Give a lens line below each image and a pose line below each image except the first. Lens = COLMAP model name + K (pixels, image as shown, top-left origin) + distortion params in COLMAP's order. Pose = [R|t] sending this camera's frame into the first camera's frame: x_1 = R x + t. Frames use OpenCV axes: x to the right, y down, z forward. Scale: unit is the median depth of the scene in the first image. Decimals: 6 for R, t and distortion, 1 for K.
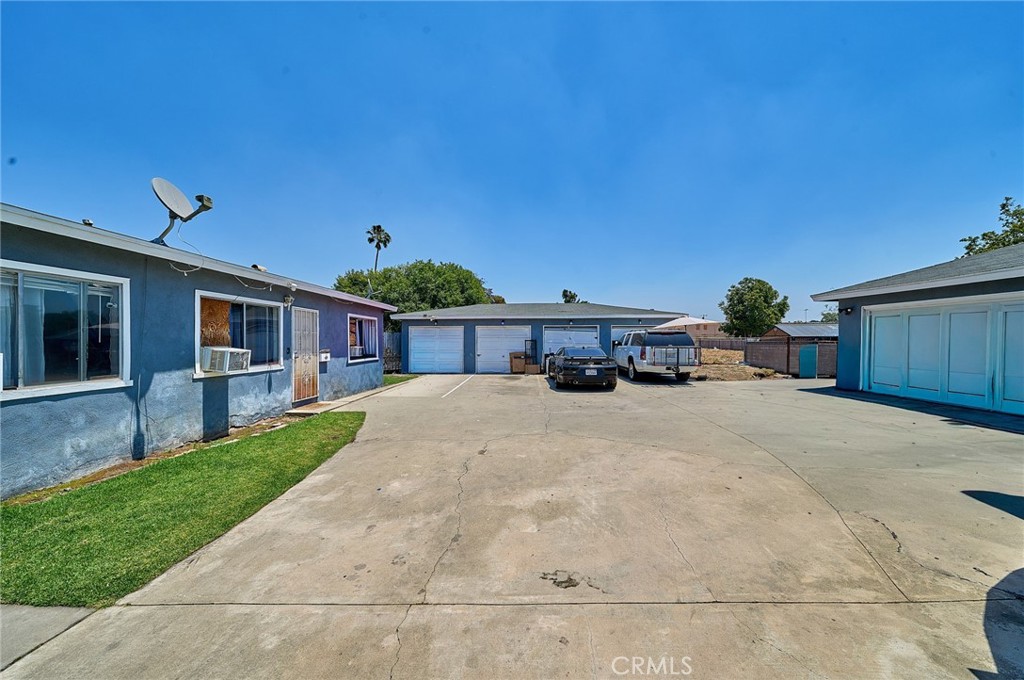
lens RADIAL K [[356.3, 0, 510.2], [0, 356.3, 340.3], [0, 0, 1]] dist [0.000090, -0.001322]
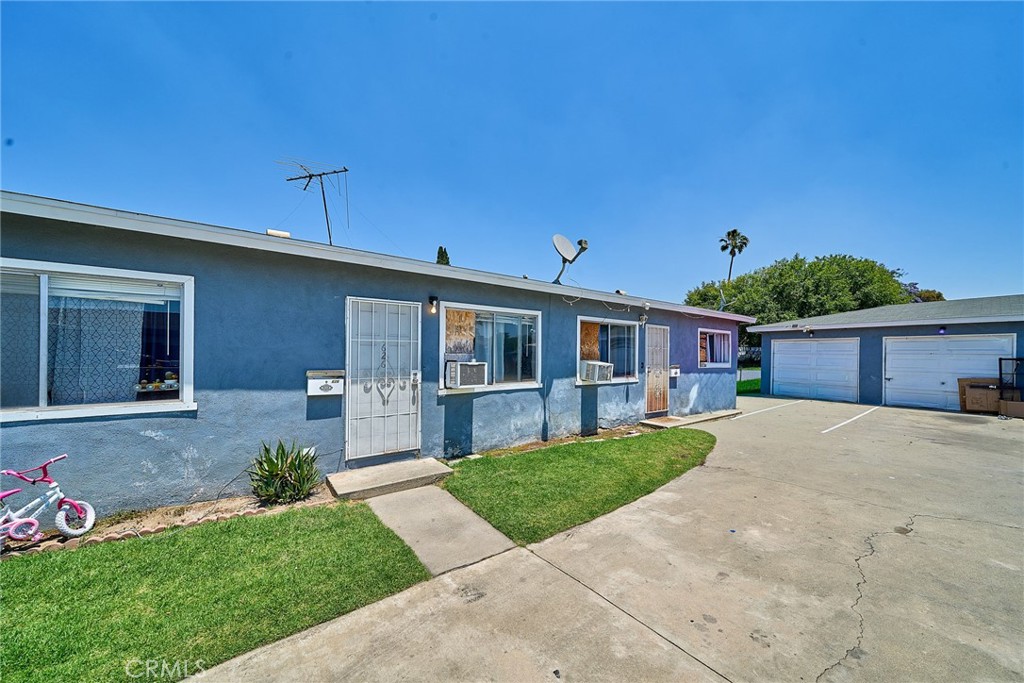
lens RADIAL K [[356.3, 0, 525.4], [0, 356.3, 355.3], [0, 0, 1]] dist [0.000090, -0.001322]
pose [[0.638468, 0.009739, -0.769587, -0.023929], [-0.009008, 0.999946, 0.005182, -0.005741], [0.769595, 0.003624, 0.638521, 0.049970]]
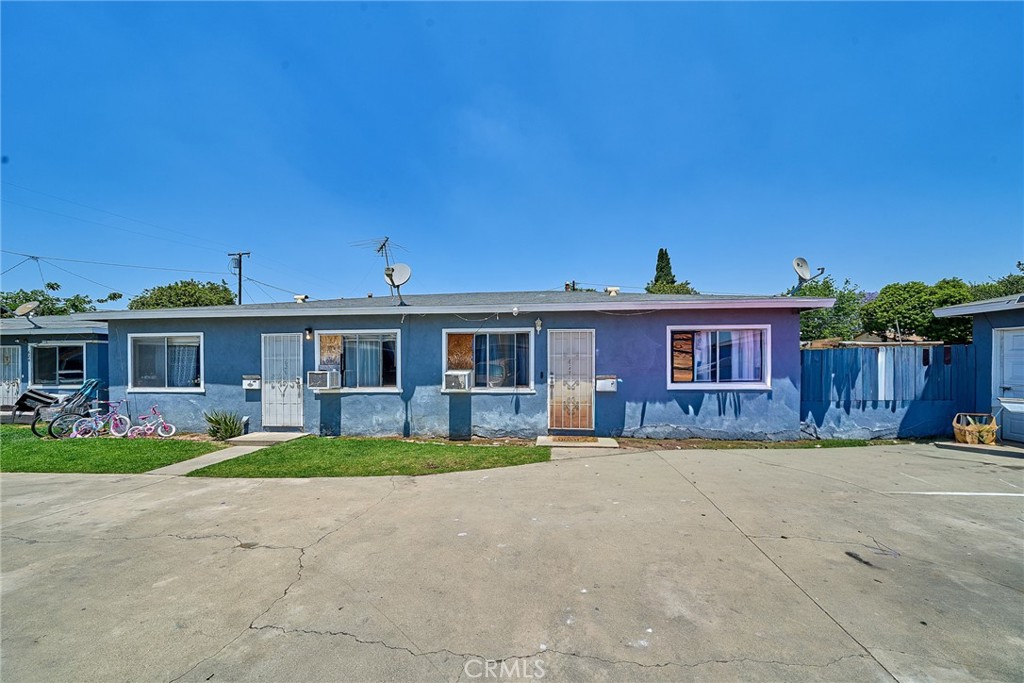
lens RADIAL K [[356.3, 0, 534.5], [0, 356.3, 359.7], [0, 0, 1]] dist [0.000090, -0.001322]
pose [[-0.032094, 0.003725, -0.999478, 0.587131], [0.007504, 0.999966, 0.003486, -0.027204], [0.999457, -0.007388, -0.032121, 1.635276]]
